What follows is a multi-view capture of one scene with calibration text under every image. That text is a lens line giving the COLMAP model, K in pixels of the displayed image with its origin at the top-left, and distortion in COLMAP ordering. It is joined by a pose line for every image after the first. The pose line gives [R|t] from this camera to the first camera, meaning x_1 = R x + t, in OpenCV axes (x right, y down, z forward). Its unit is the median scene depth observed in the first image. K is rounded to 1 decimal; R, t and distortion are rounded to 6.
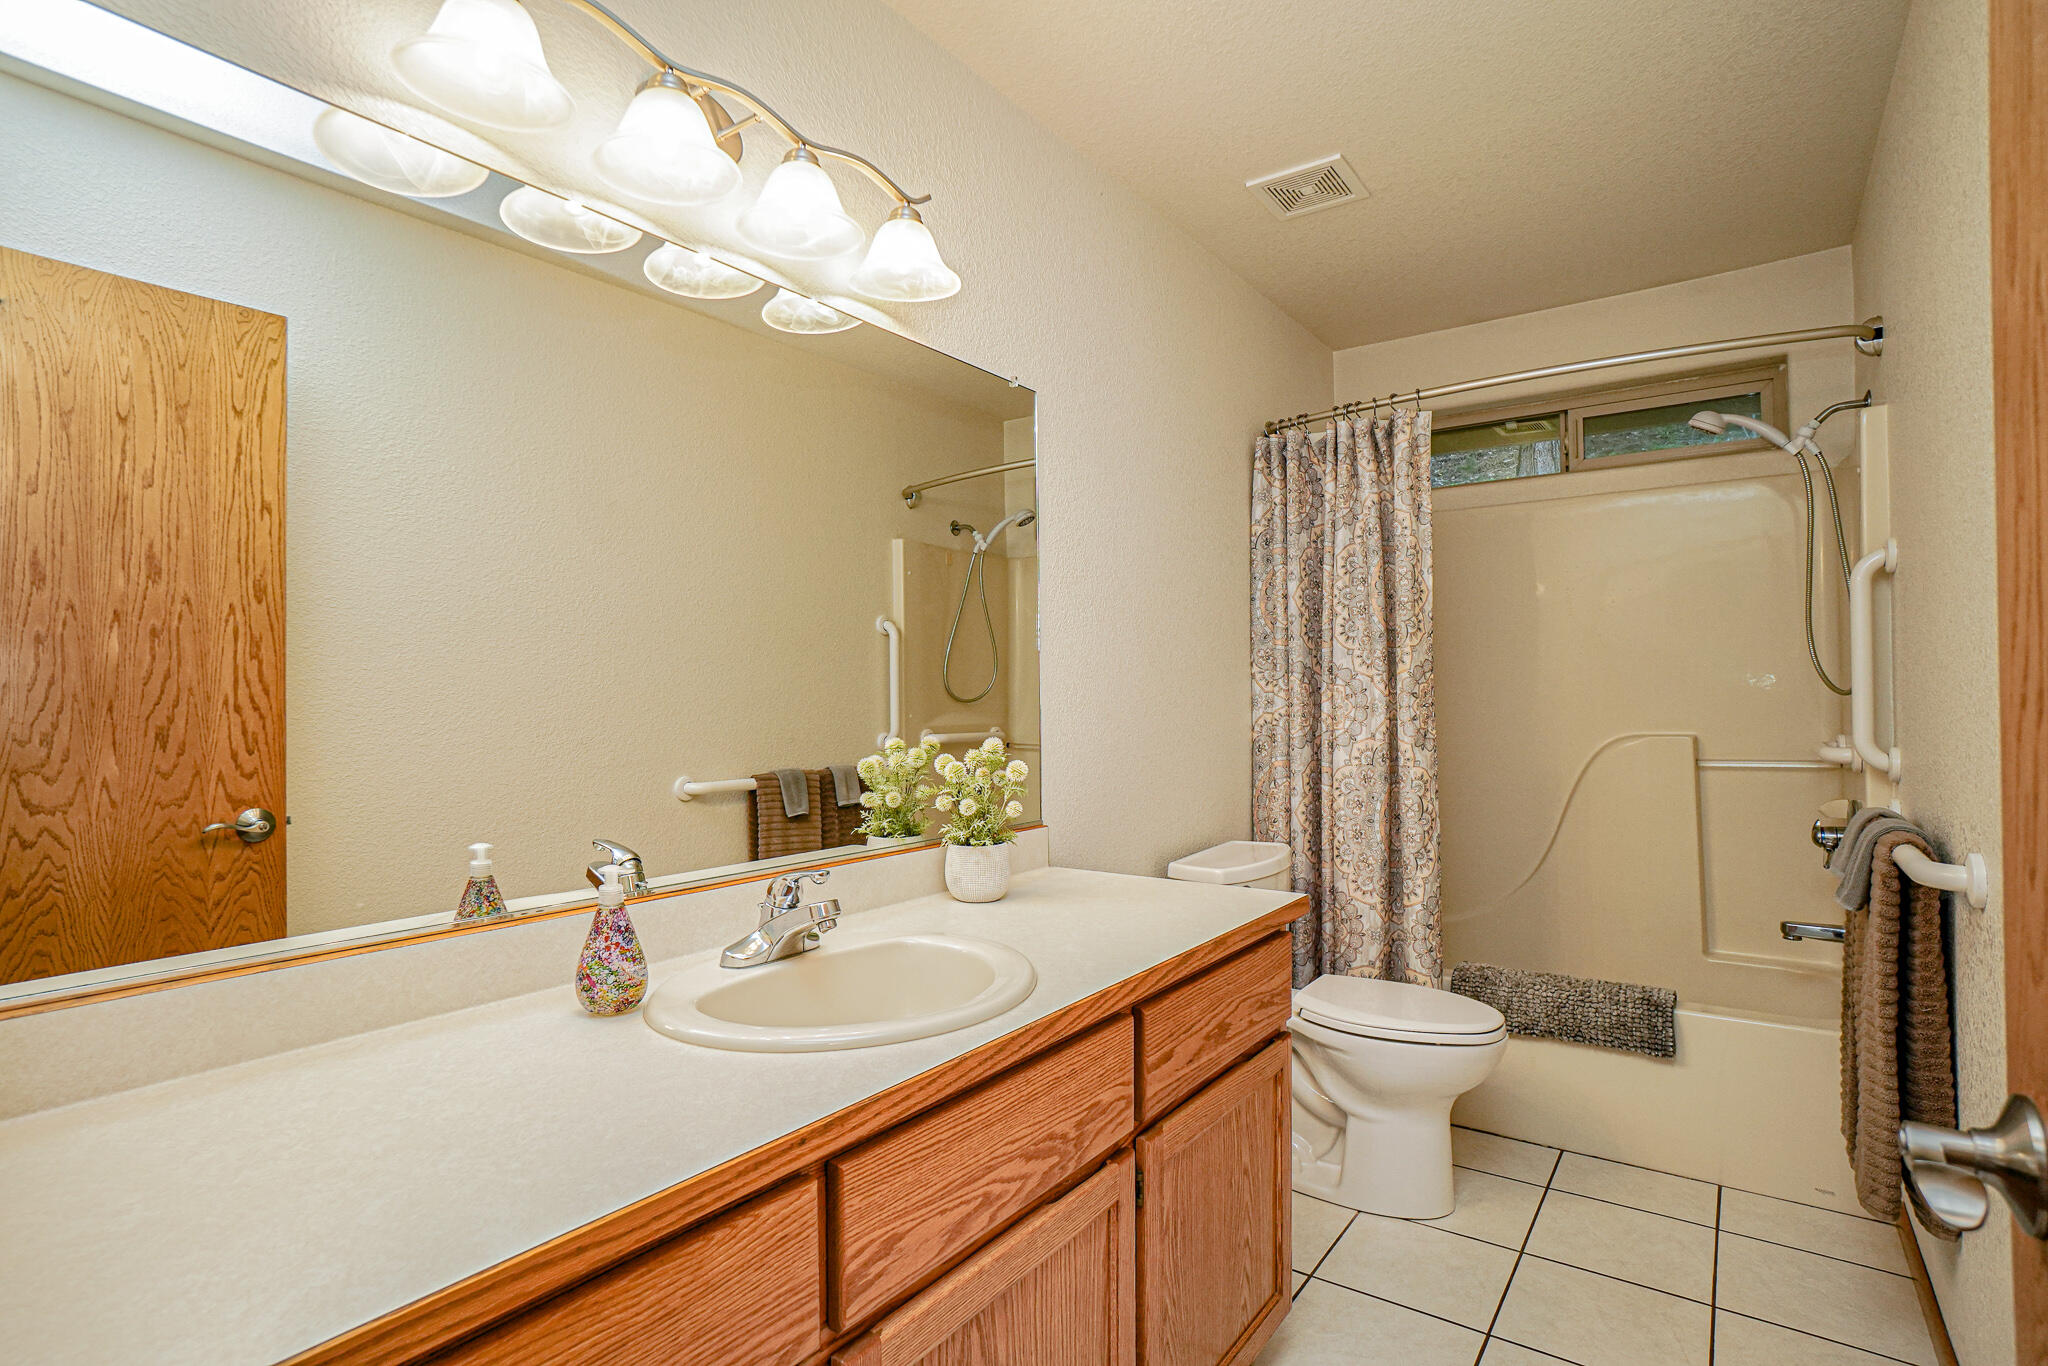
lens RADIAL K [[986.0, 0, 1024.0], [0, 986.0, 683.0], [0, 0, 1]] dist [-0.049645, 0.020477]
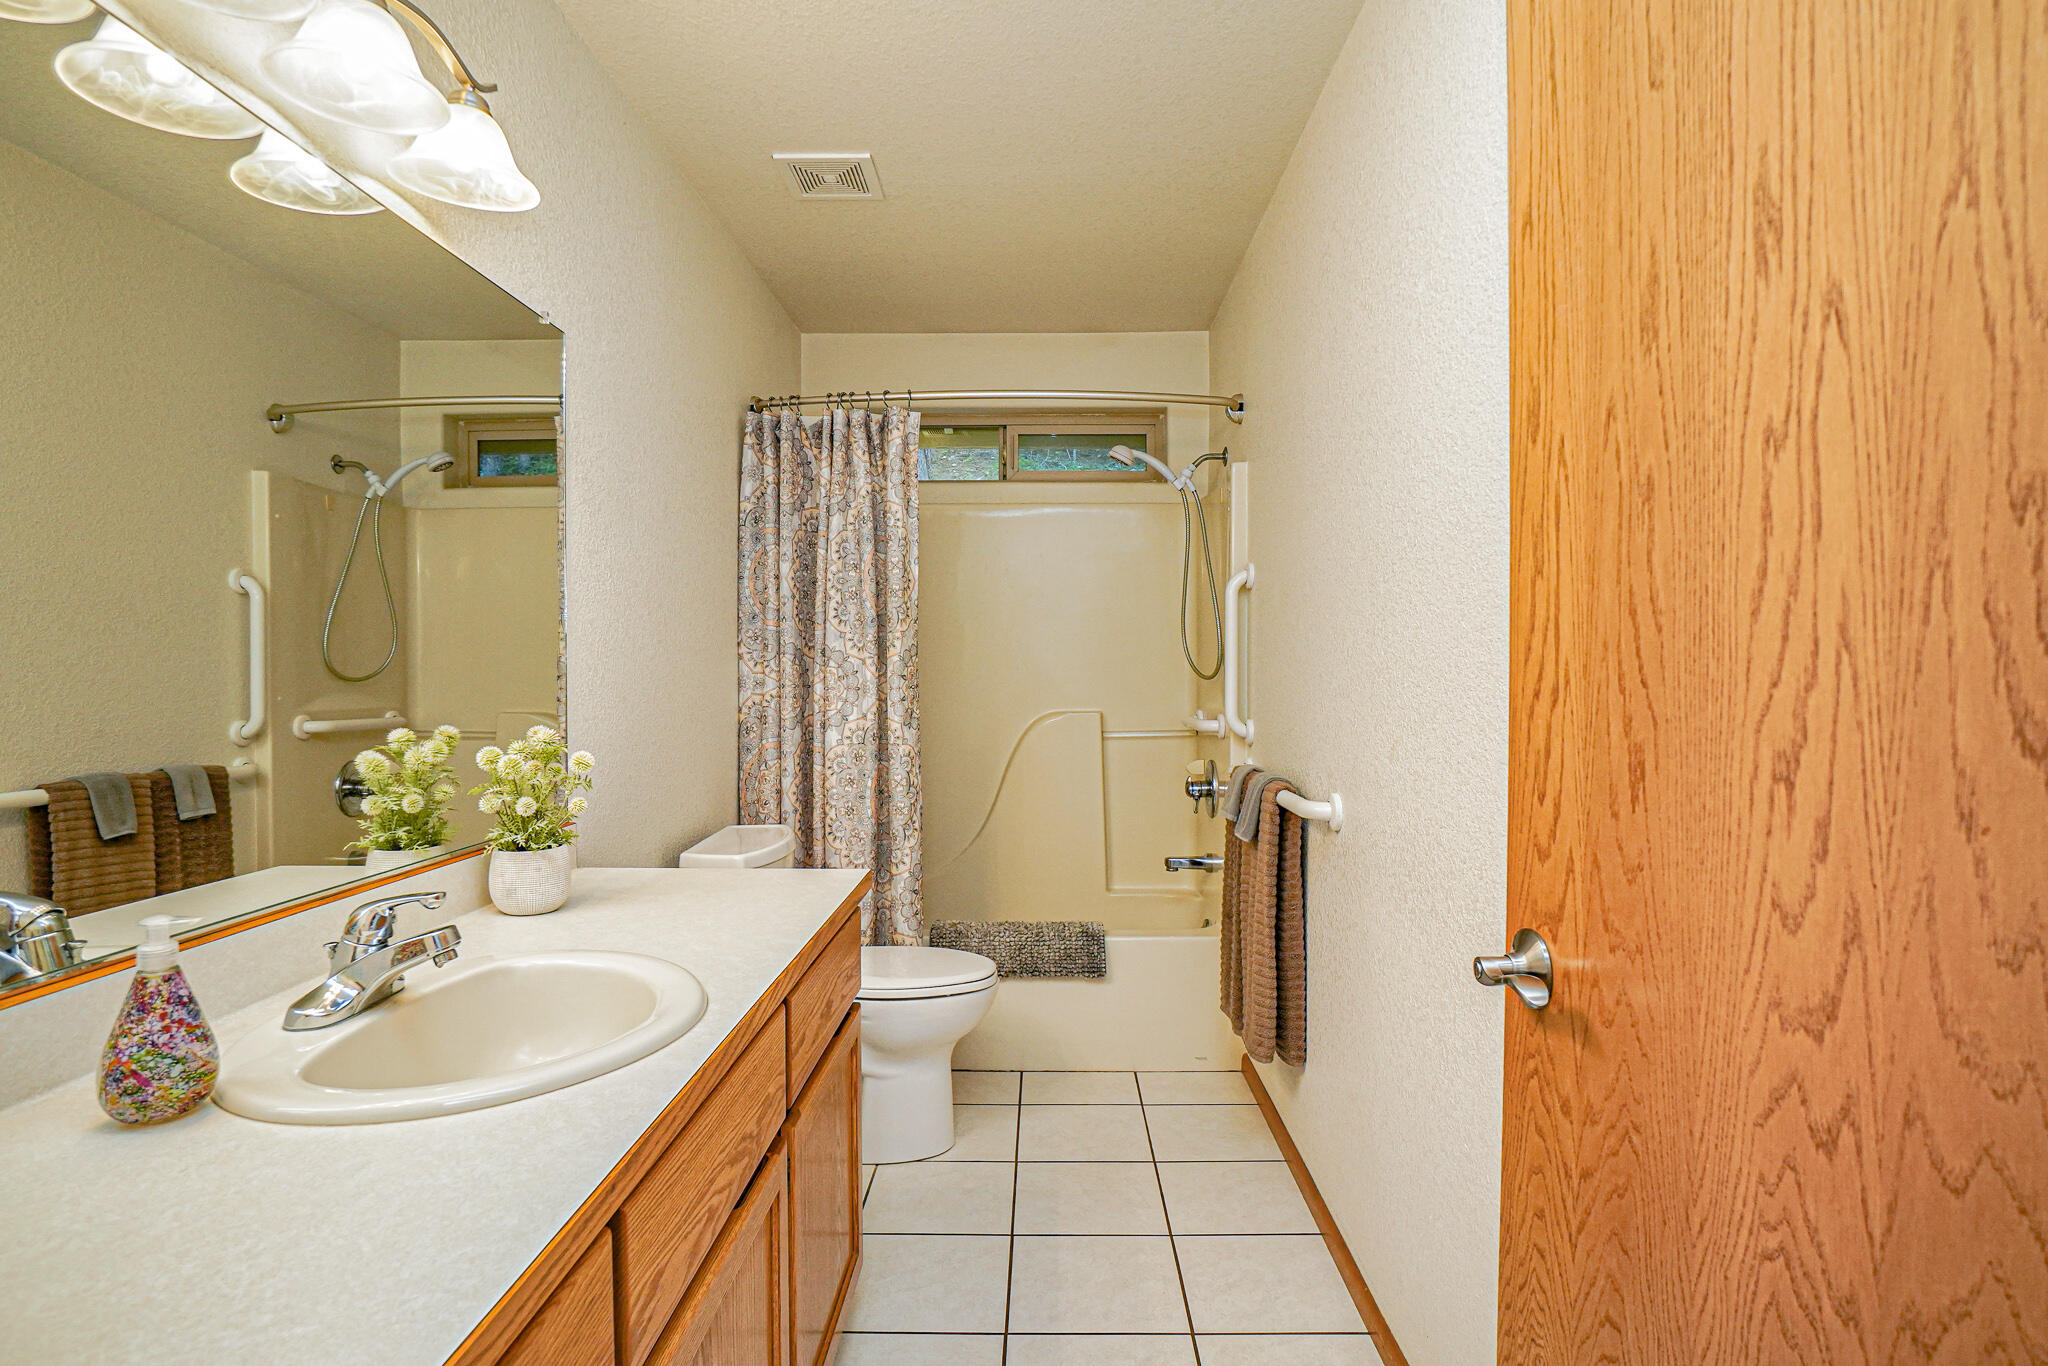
lens RADIAL K [[1019.4, 0, 1024.0], [0, 1019.4, 683.0], [0, 0, 1]] dist [-0.052498, 0.022881]
pose [[0.819633, 0.001843, 0.572886, -0.127821], [-0.014878, 0.999726, 0.018070, -0.003541], [-0.572696, -0.023334, 0.819436, 0.013185]]
